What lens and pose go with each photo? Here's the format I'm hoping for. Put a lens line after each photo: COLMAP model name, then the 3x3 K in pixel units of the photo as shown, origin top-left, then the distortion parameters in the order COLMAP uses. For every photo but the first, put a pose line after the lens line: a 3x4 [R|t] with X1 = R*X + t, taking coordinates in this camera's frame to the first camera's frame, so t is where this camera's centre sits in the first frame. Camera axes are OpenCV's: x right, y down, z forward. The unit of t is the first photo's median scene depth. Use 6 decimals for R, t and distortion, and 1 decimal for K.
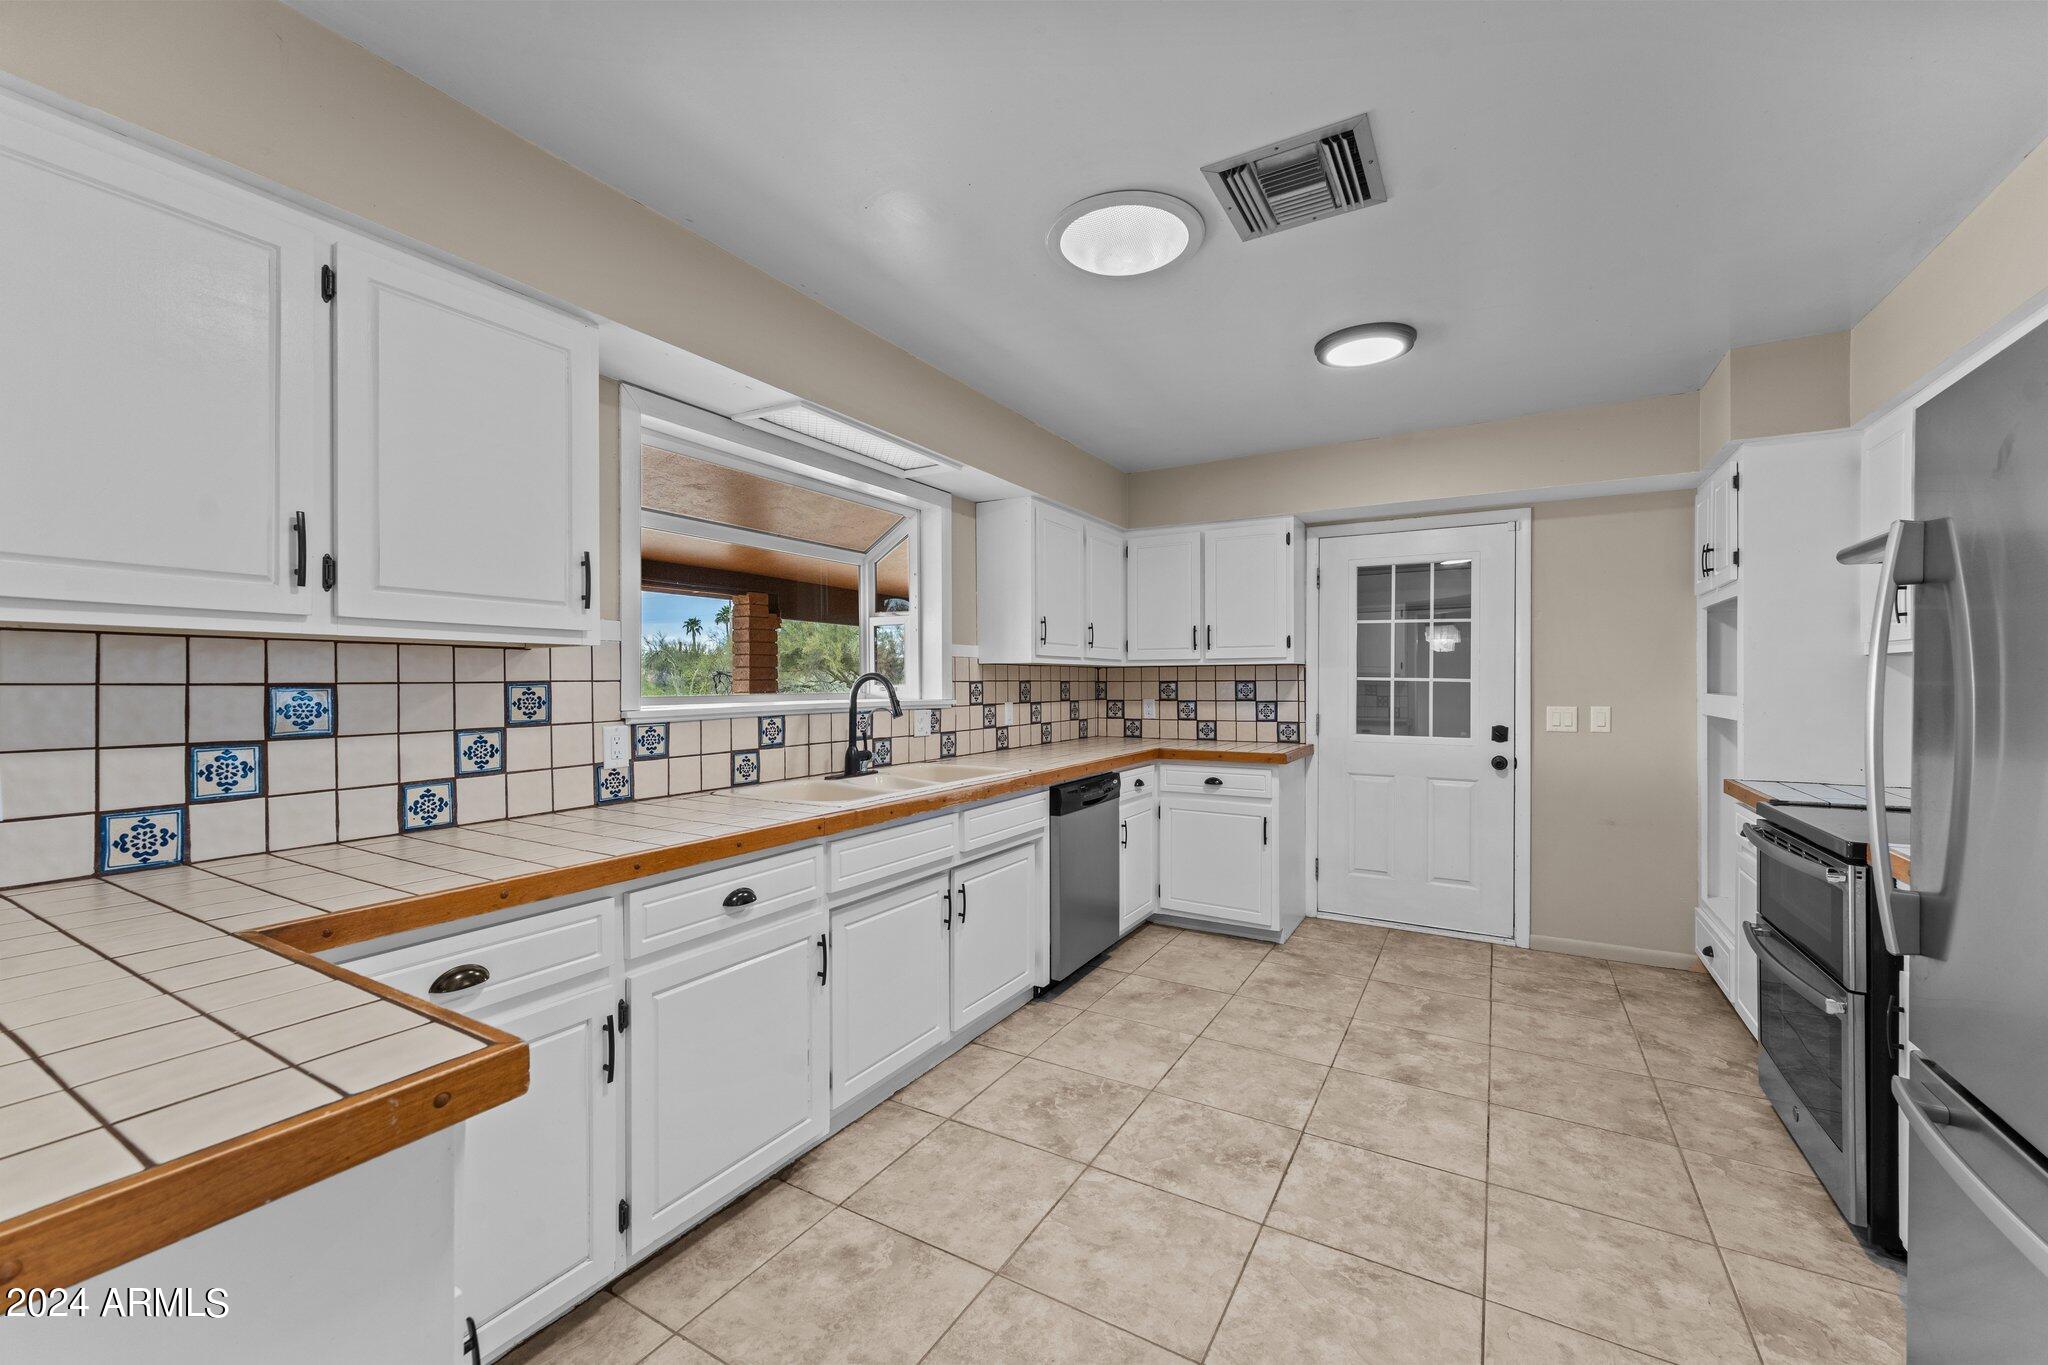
lens RADIAL K [[813.7, 0, 1024.0], [0, 813.7, 682.5], [0, 0, 1]] dist [-0.000580, 0.000028]
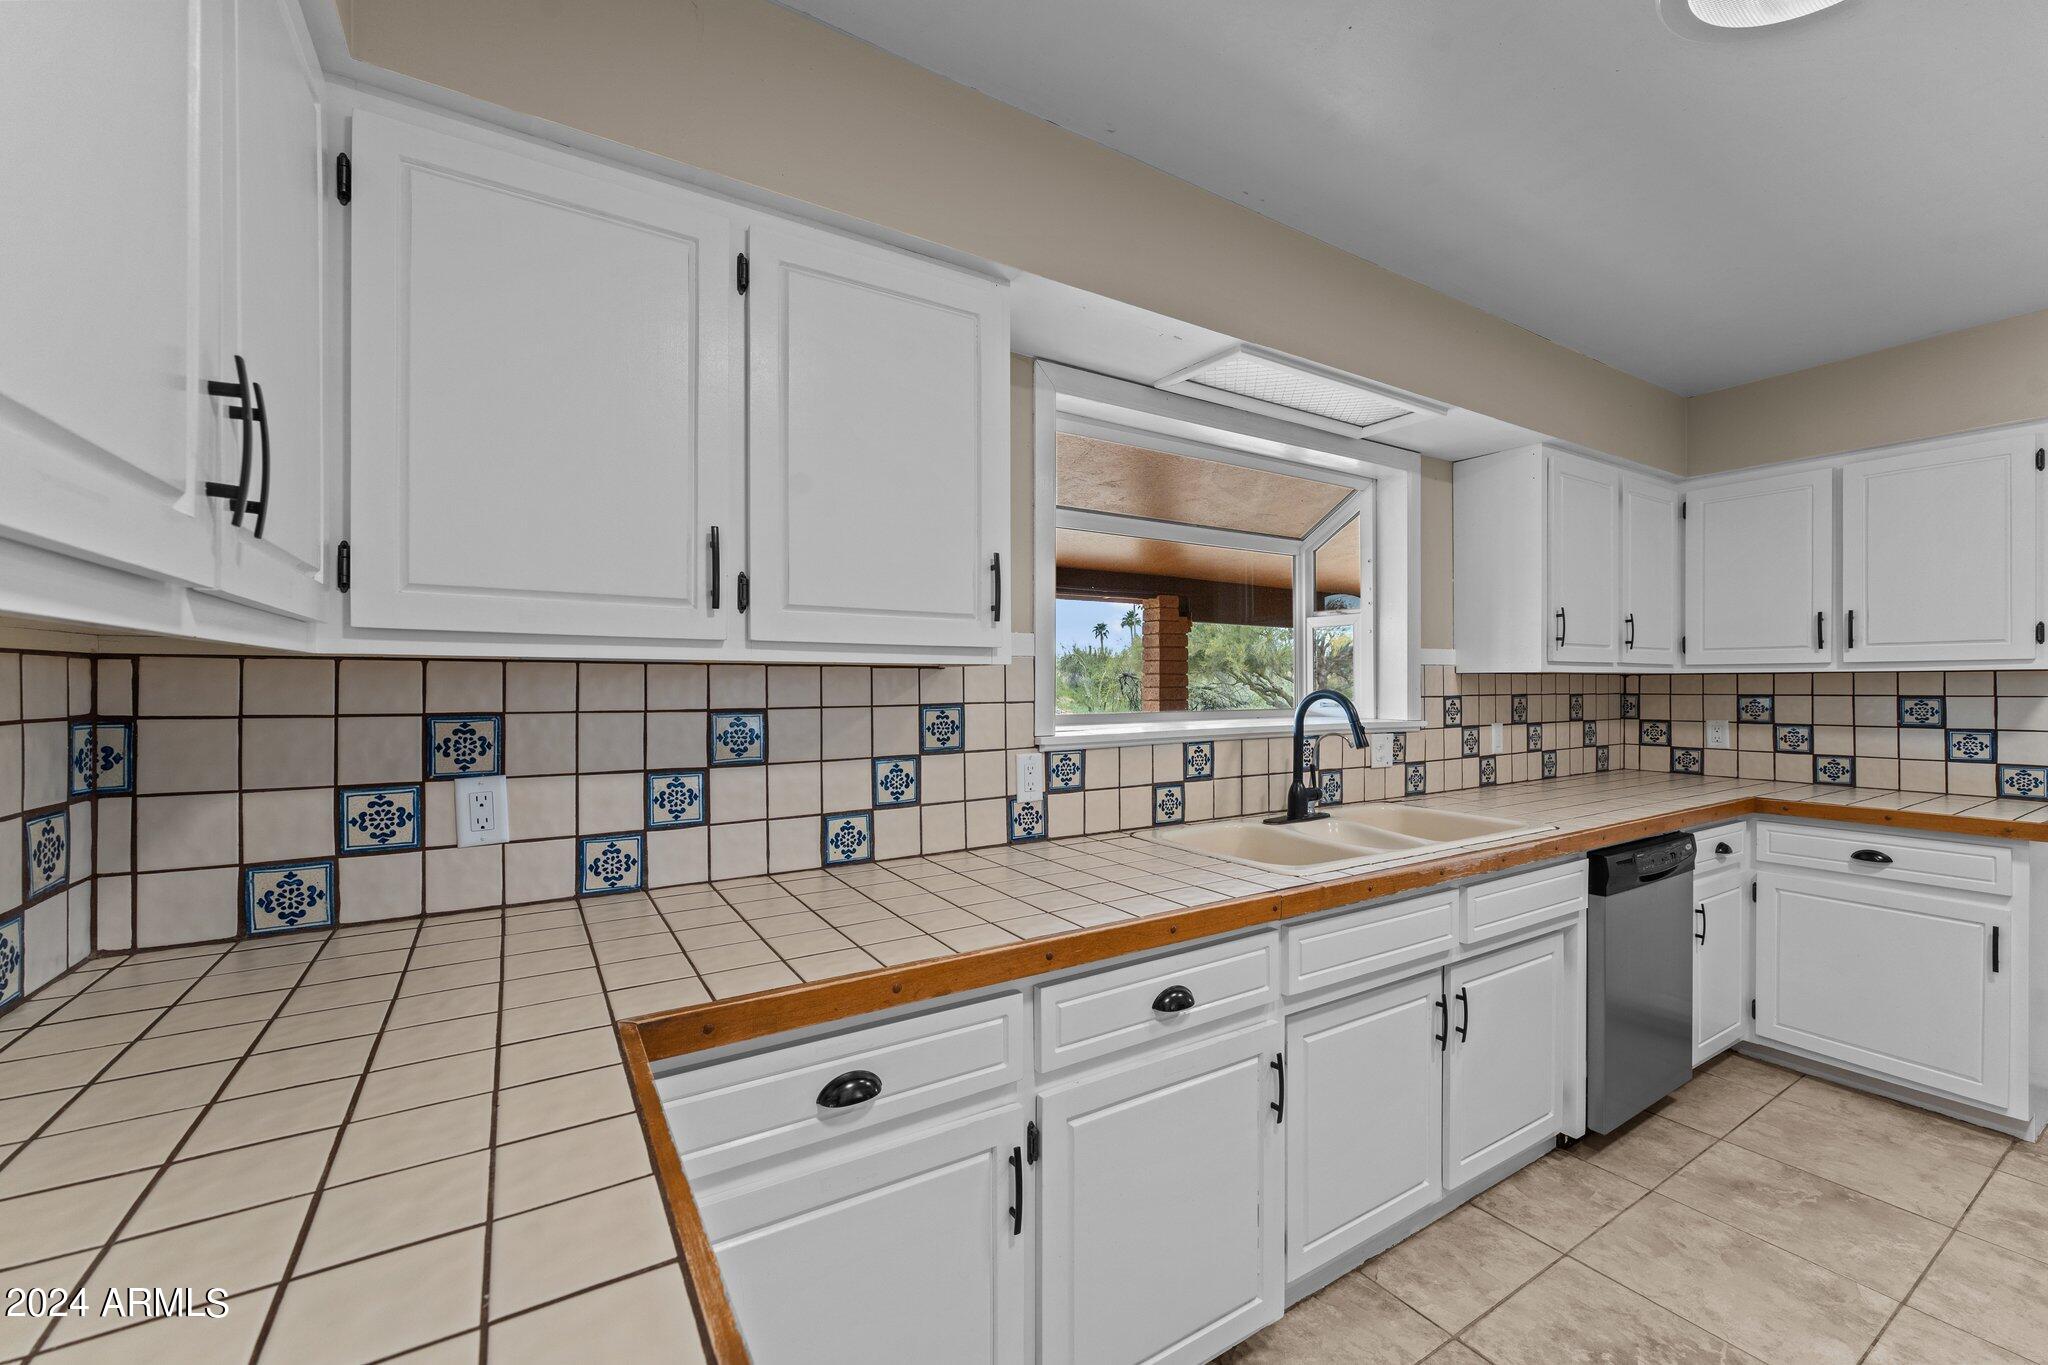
lens RADIAL K [[813.4, 0, 1017.0], [0, 813.4, 689.5], [0, 0, 1]] dist [-0.000938, 0.000157]
pose [[0.882733, 0.005196, -0.469846, -0.098748], [-0.001501, 0.999965, 0.008237, -0.021719], [0.469873, -0.006566, 0.882710, 0.213484]]
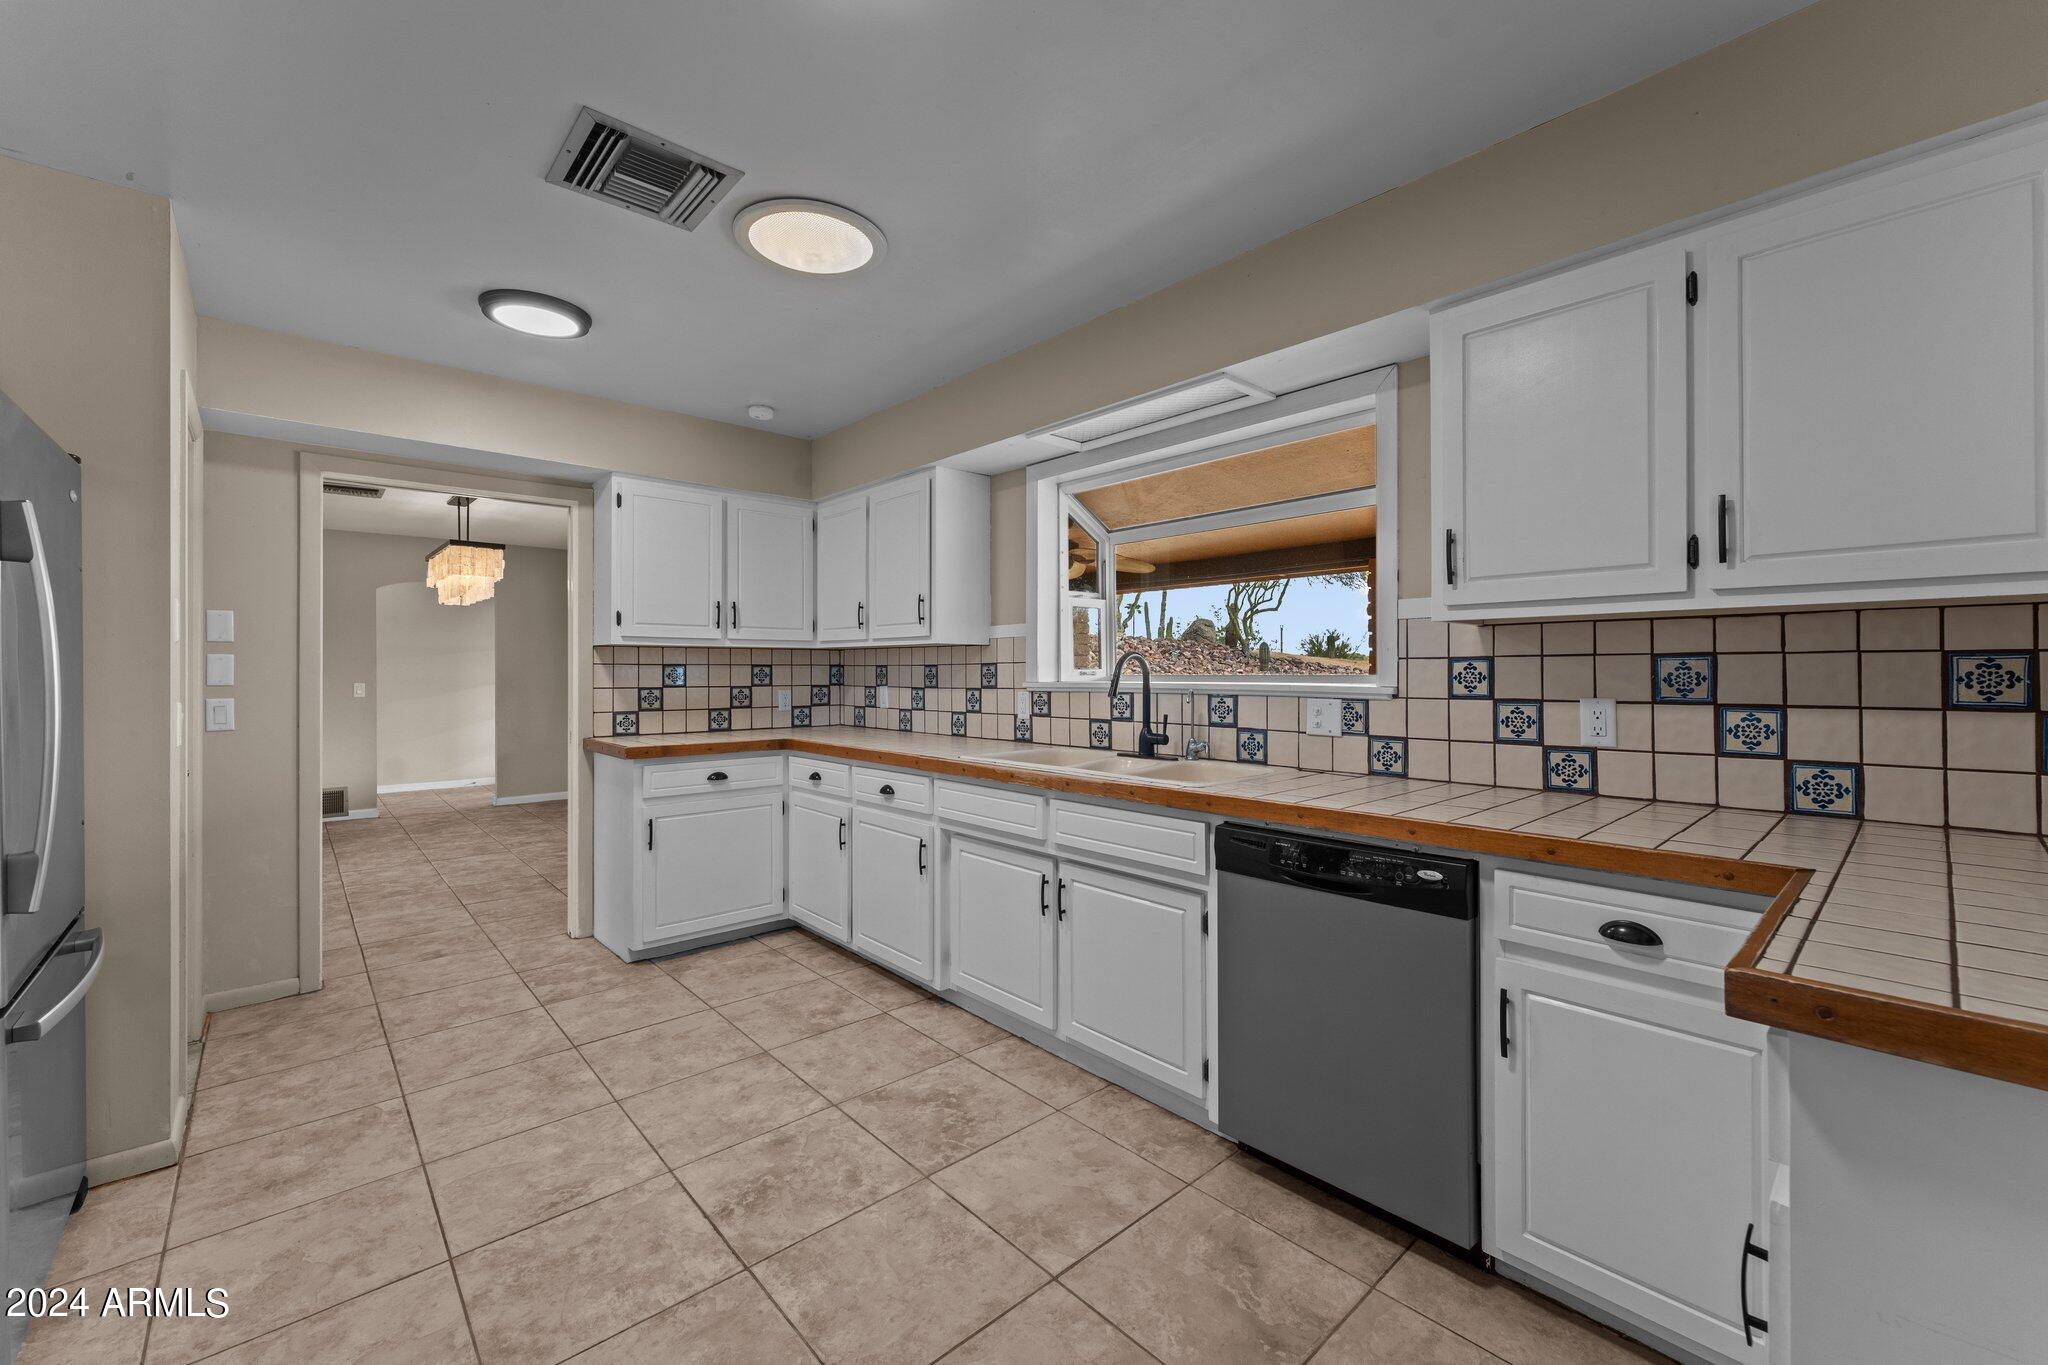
lens RADIAL K [[822.0, 0, 1021.7], [0, 822.0, 668.1], [0, 0, 1]] dist [0.015174, 0.000267]
pose [[-0.304133, 0.005165, -0.952616, 0.946456], [0.006844, 0.999971, 0.003237, 0.003345], [0.952605, -0.005535, -0.304159, 1.413362]]
